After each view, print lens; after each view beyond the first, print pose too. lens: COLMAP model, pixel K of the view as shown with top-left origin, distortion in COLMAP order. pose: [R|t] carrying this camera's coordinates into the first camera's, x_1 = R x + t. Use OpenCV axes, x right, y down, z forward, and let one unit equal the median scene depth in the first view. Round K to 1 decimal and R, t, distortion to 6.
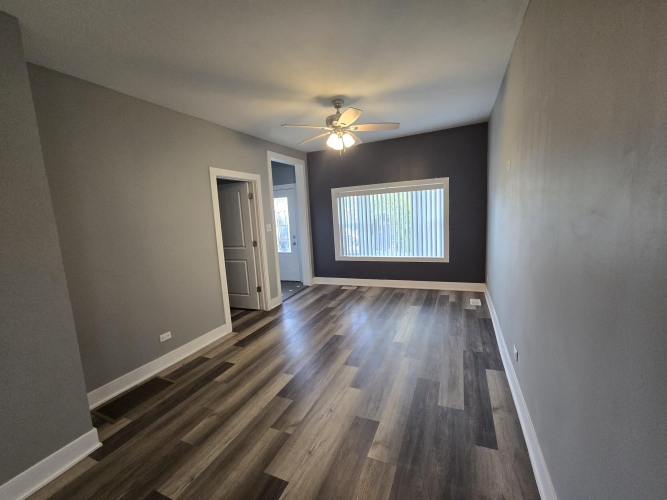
lens RADIAL K [[274.0, 0, 333.8], [0, 274.0, 249.0], [0, 0, 1]] dist [0.004029, 0.001027]
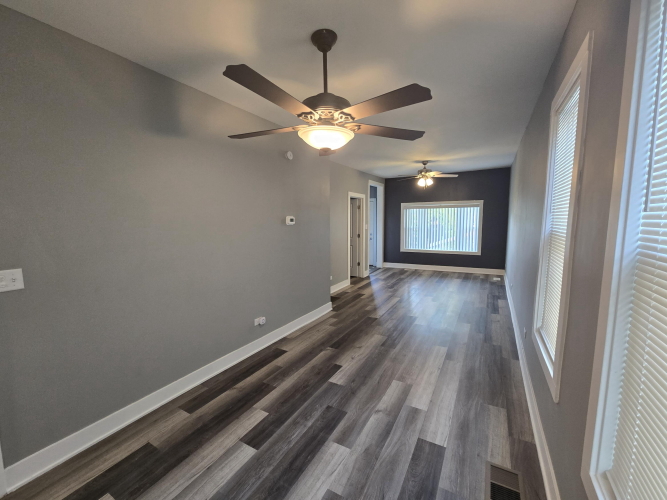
lens RADIAL K [[274.0, 0, 333.4], [0, 274.0, 248.3], [0, 0, 1]] dist [0.004029, 0.001027]
pose [[0.994508, 0.056757, -0.087934, -0.283098], [-0.058459, 0.998147, -0.016903, 0.090005], [0.086811, 0.021951, 0.995983, -0.638757]]
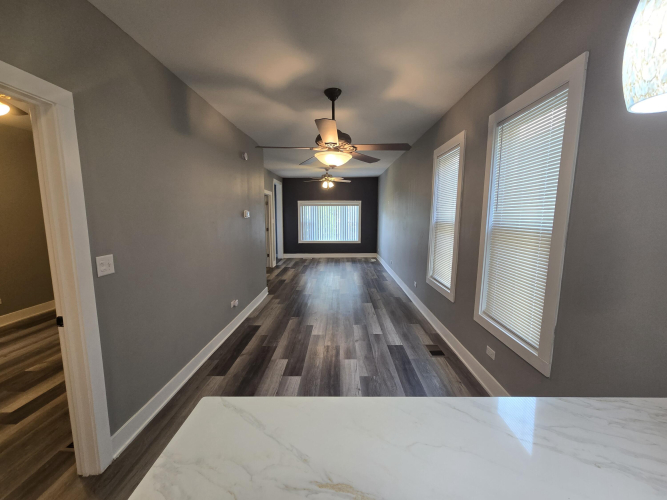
lens RADIAL K [[274.0, 0, 332.8], [0, 274.0, 249.9], [0, 0, 1]] dist [0.004029, 0.001027]
pose [[0.918921, 0.007119, 0.394378, -0.586278], [-0.002049, 0.999910, -0.013275, 0.132519], [-0.394437, 0.011391, 0.918852, -0.795825]]
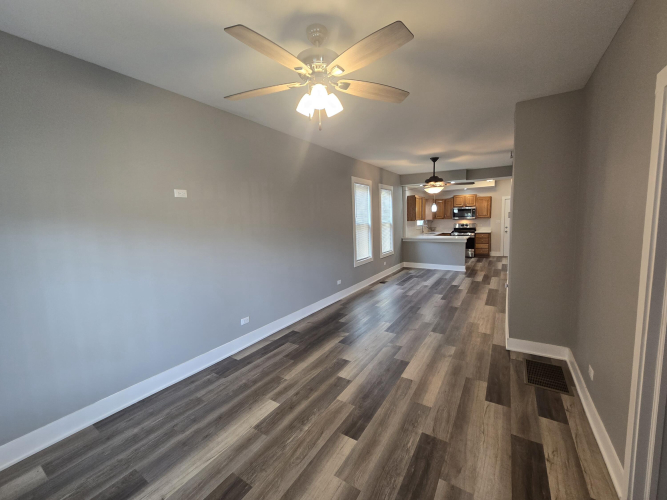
lens RADIAL K [[274.0, 0, 332.4], [0, 274.0, 252.0], [0, 0, 1]] dist [0.004029, 0.001027]
pose [[-0.985649, 0.073433, 0.152001, -0.047838], [0.108521, 0.965347, 0.237334, -0.155218], [-0.129306, 0.250424, -0.959462, 1.120713]]
